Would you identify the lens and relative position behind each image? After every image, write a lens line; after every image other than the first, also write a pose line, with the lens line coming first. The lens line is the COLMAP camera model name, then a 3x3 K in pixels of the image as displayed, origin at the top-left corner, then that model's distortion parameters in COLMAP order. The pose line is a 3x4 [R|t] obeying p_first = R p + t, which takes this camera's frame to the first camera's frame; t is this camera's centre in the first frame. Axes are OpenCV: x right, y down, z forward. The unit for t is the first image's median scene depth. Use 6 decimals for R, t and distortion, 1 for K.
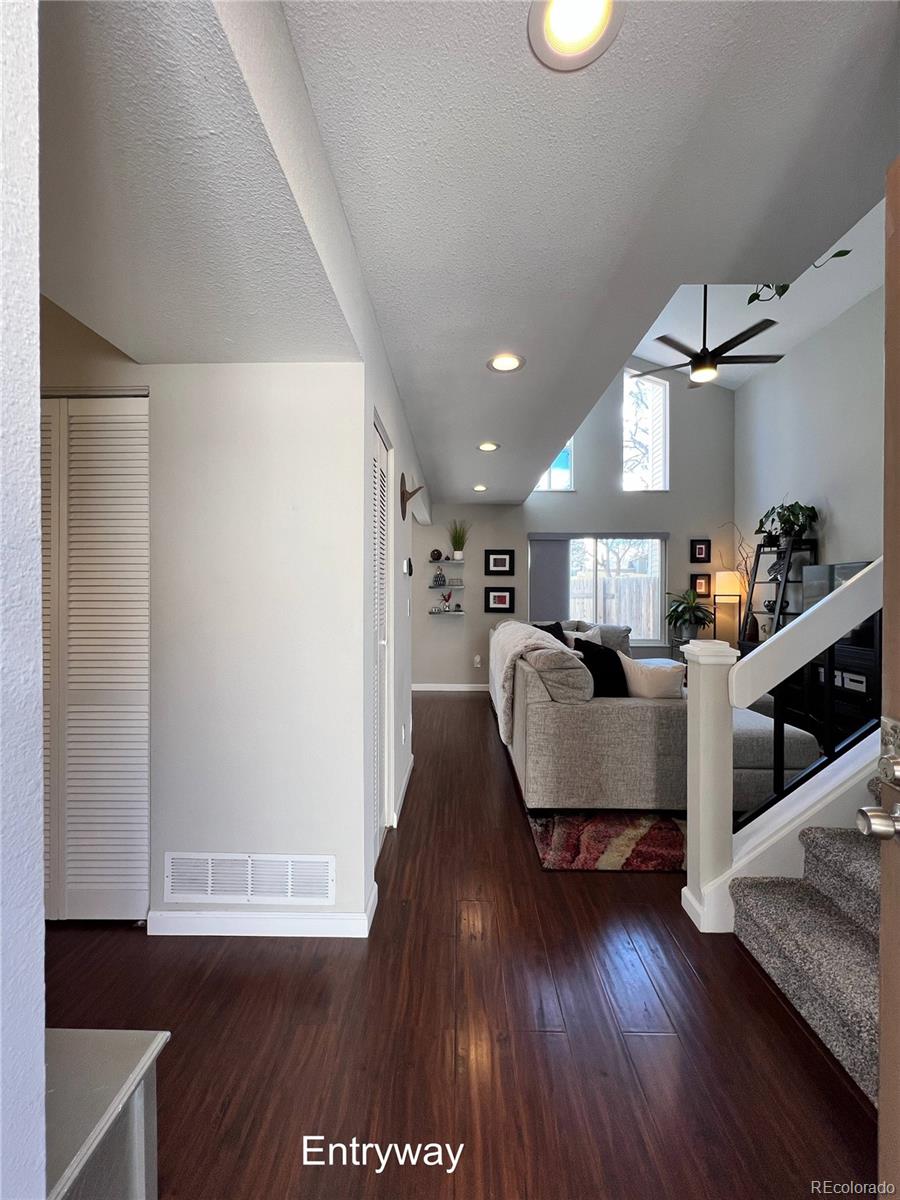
lens RADIAL K [[482.0, 0, 454.4], [0, 482.0, 597.7], [0, 0, 1]] dist [-0.003084, 0.000441]
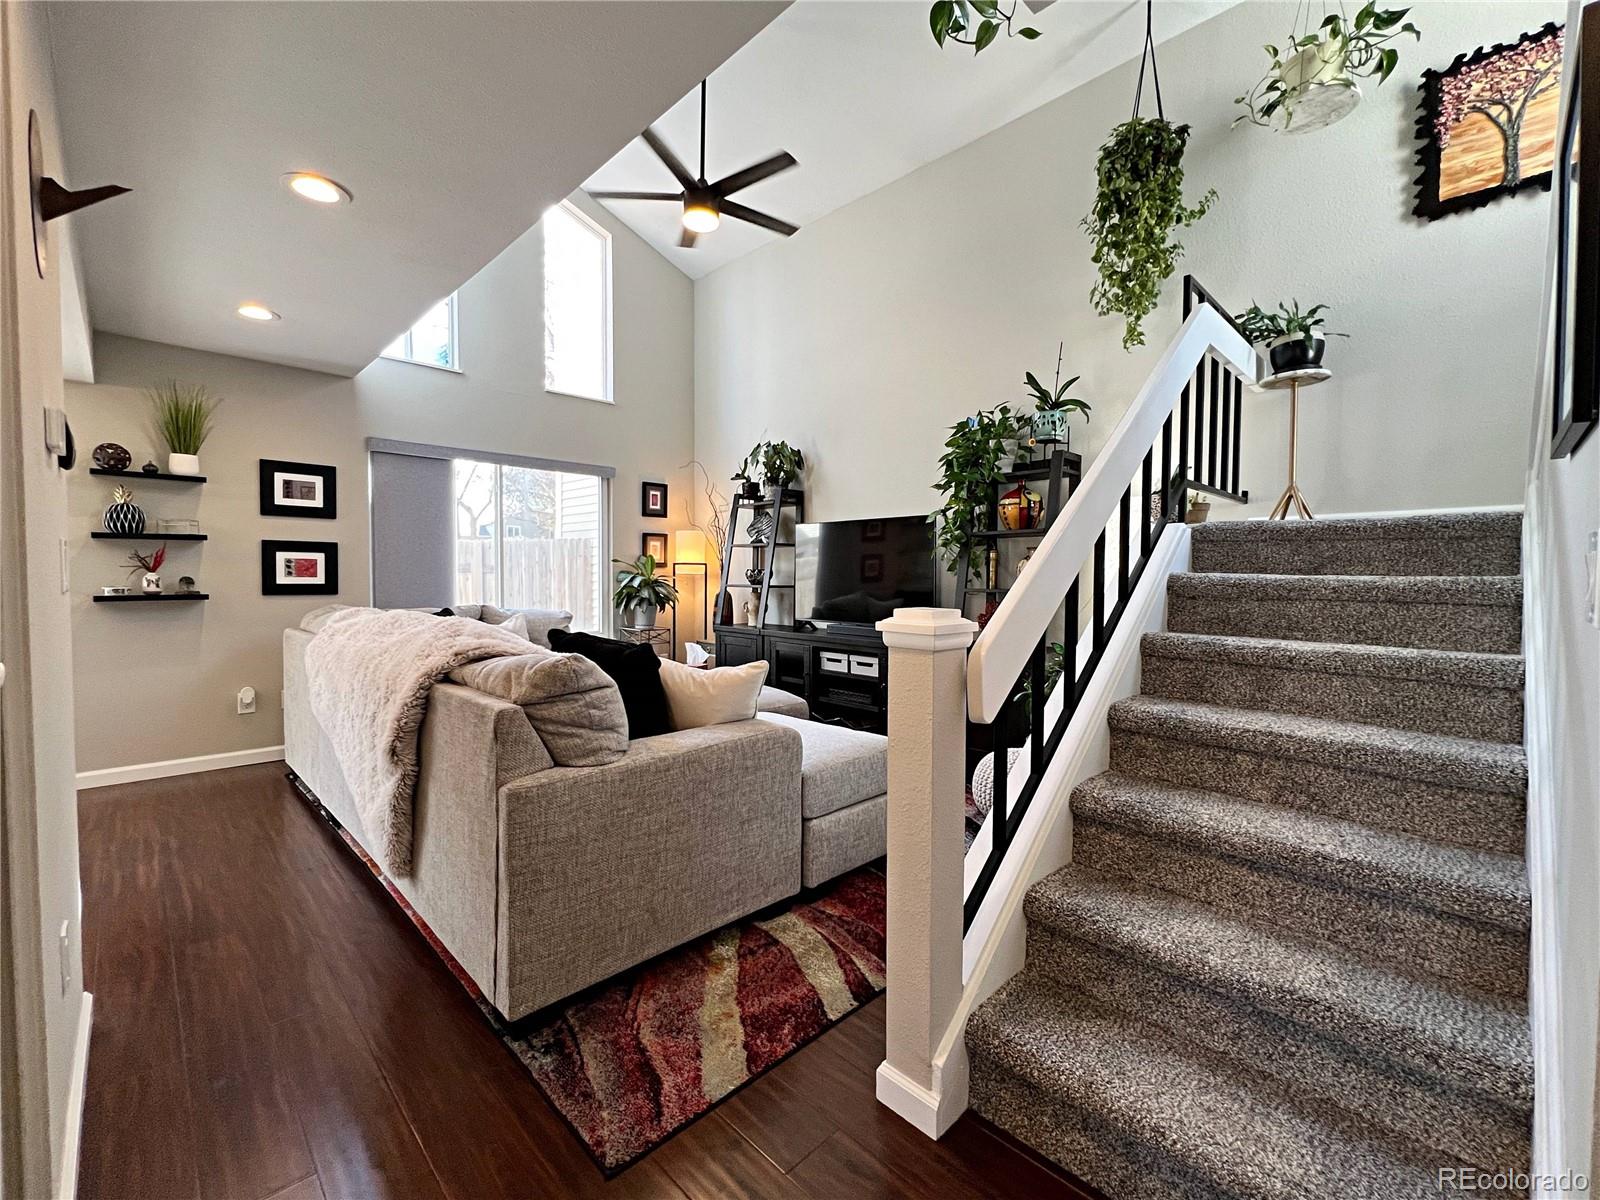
lens RADIAL K [[673.7, 0, 796.7], [0, 673.7, 603.0], [0, 0, 1]] dist [-0.002347, -0.001165]
pose [[0.703868, -0.027880, 0.709783, -0.042264], [0.003277, 0.999346, 0.036003, 0.019894], [-0.710323, -0.023015, 0.703500, 0.202629]]
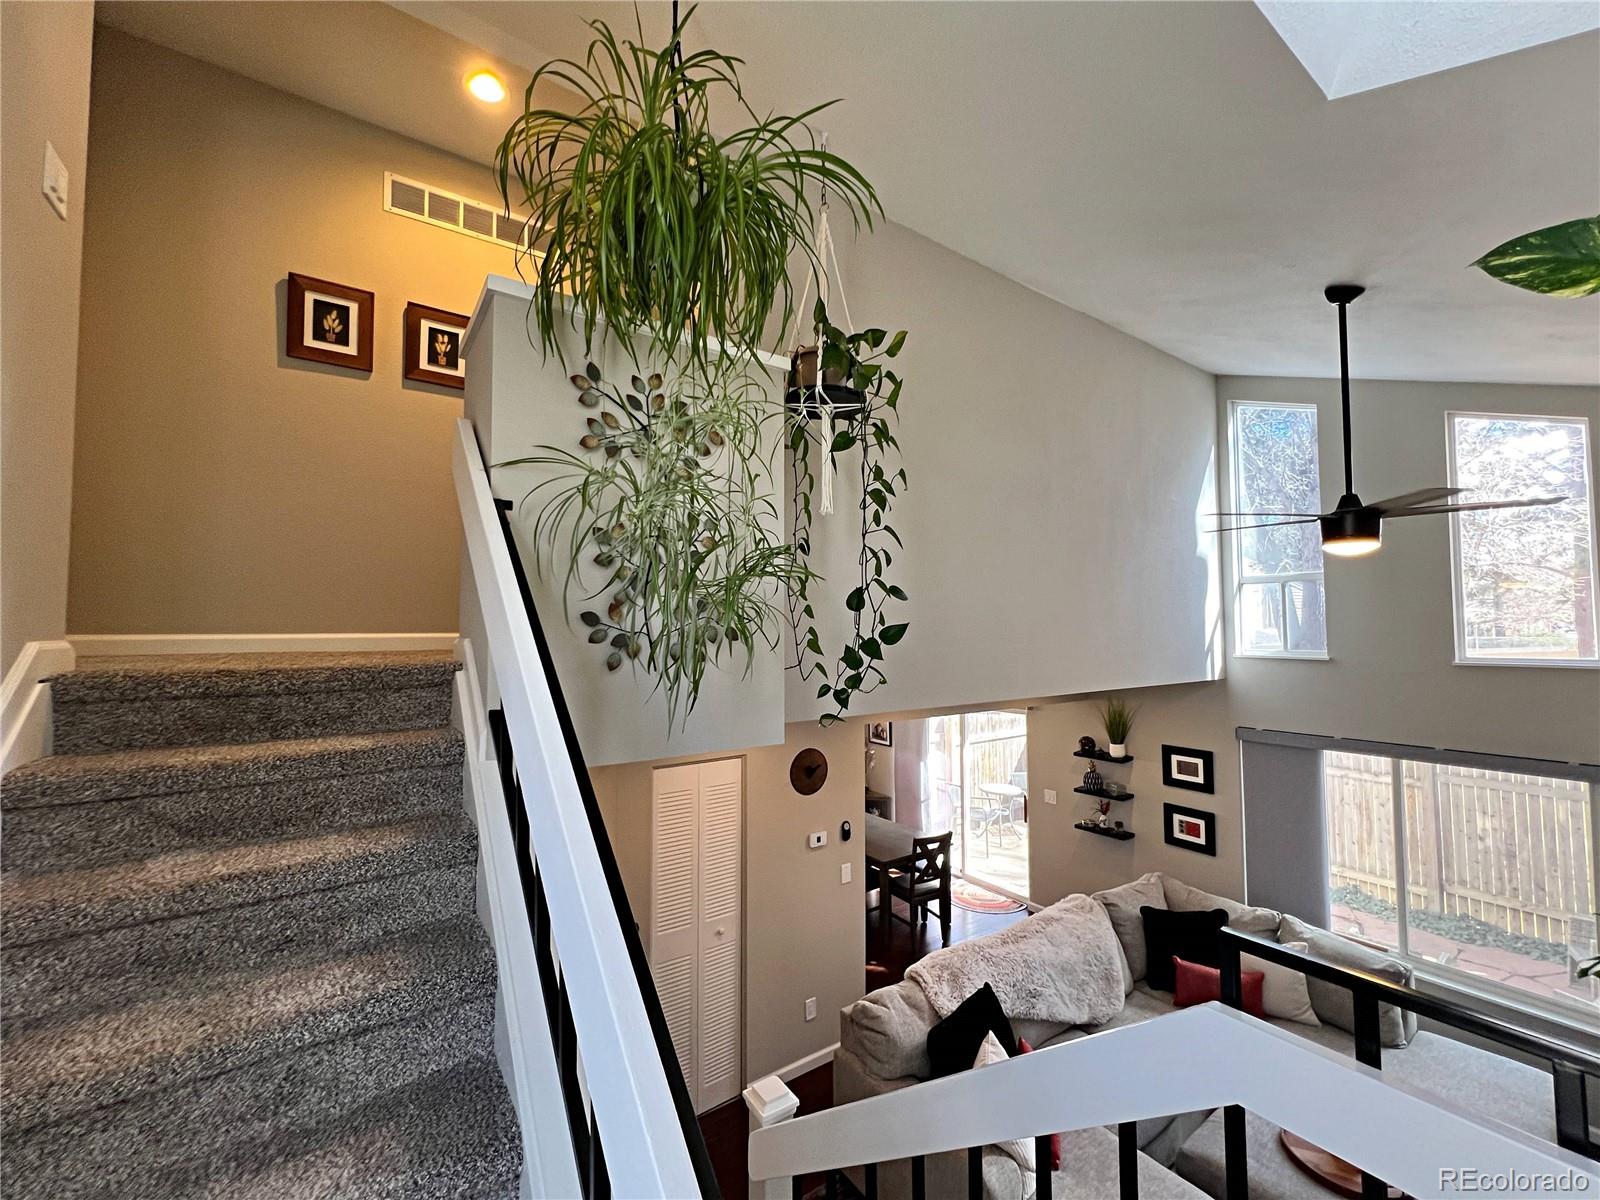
lens RADIAL K [[642.7, 0, 806.6], [0, 642.7, 594.9], [0, 0, 1]] dist [-0.003084, 0.000441]
pose [[0.594120, -0.040546, -0.803354, 0.568173], [0.000372, 0.998742, -0.050133, -0.304561], [0.804376, 0.029486, 0.593388, 0.105924]]
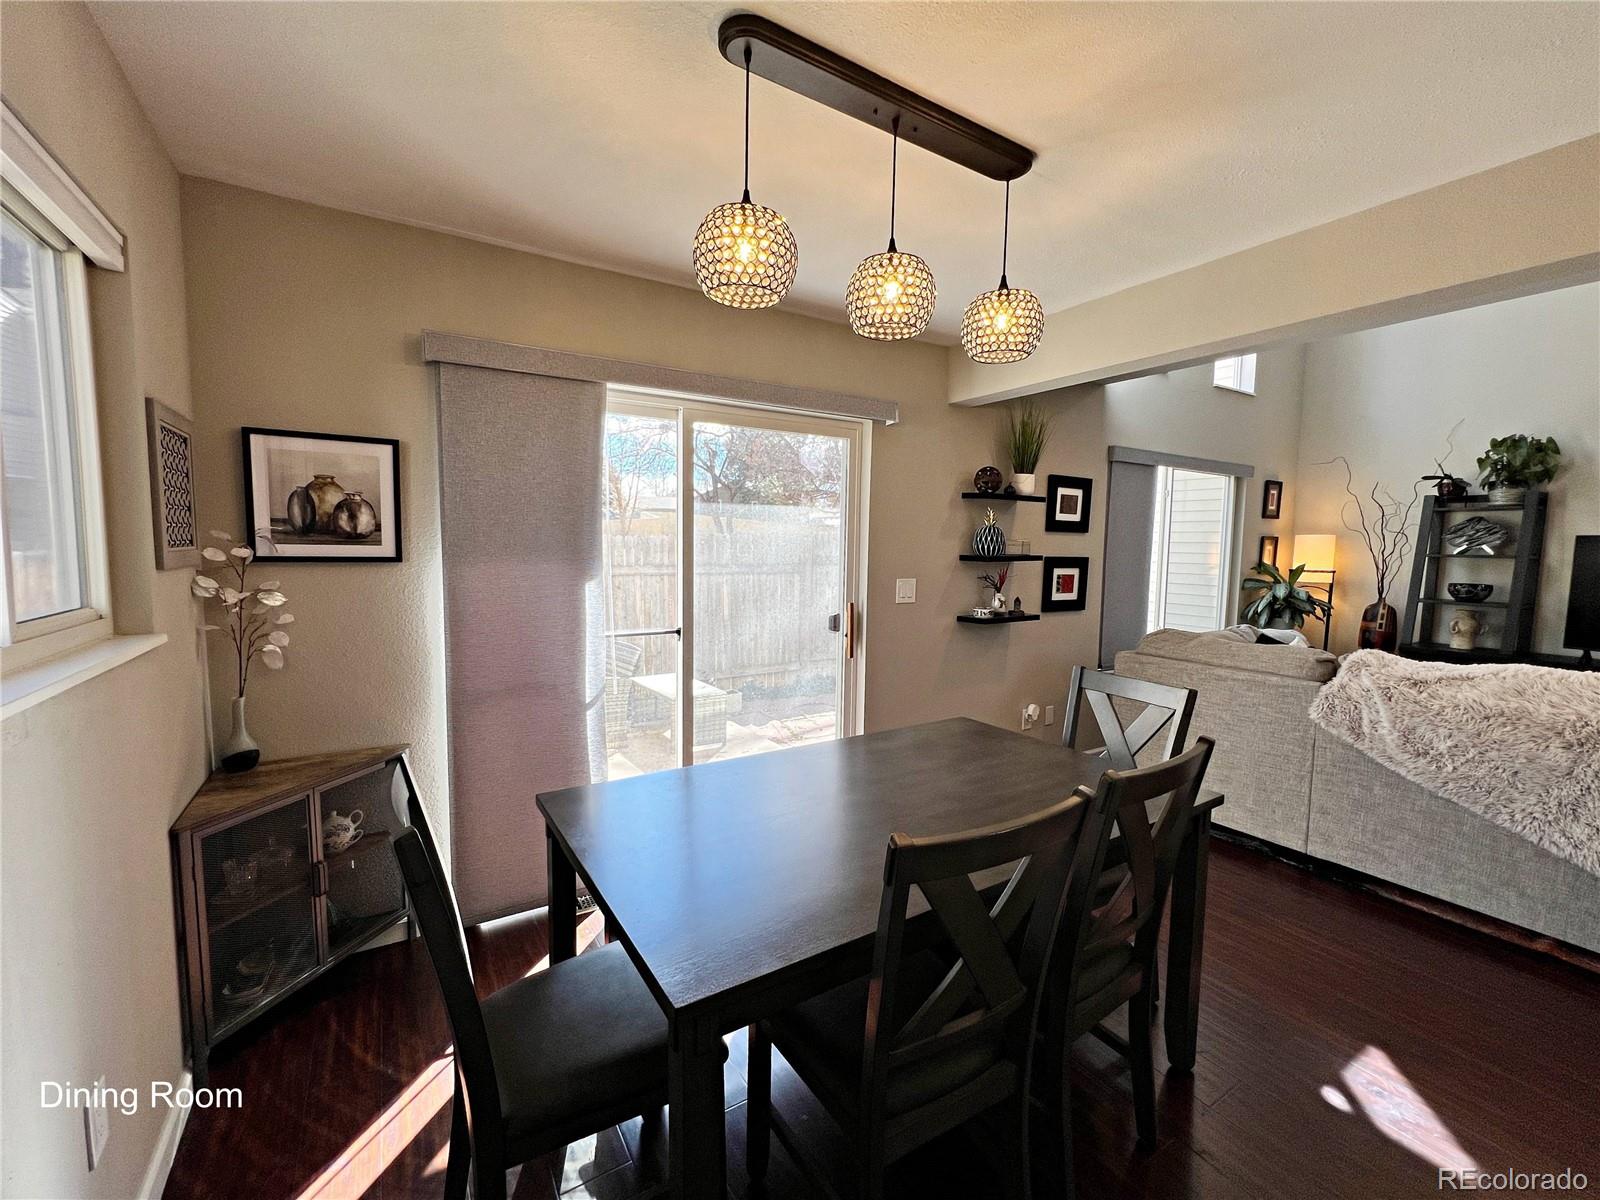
lens RADIAL K [[642.7, 0, 800.7], [0, 642.7, 602.6], [0, 0, 1]] dist [-0.003084, 0.000441]
pose [[0.856101, -0.037774, 0.515426, -0.537418], [-0.009399, 0.996022, 0.088605, -0.036310], [-0.516723, -0.080699, 0.852341, 0.697182]]
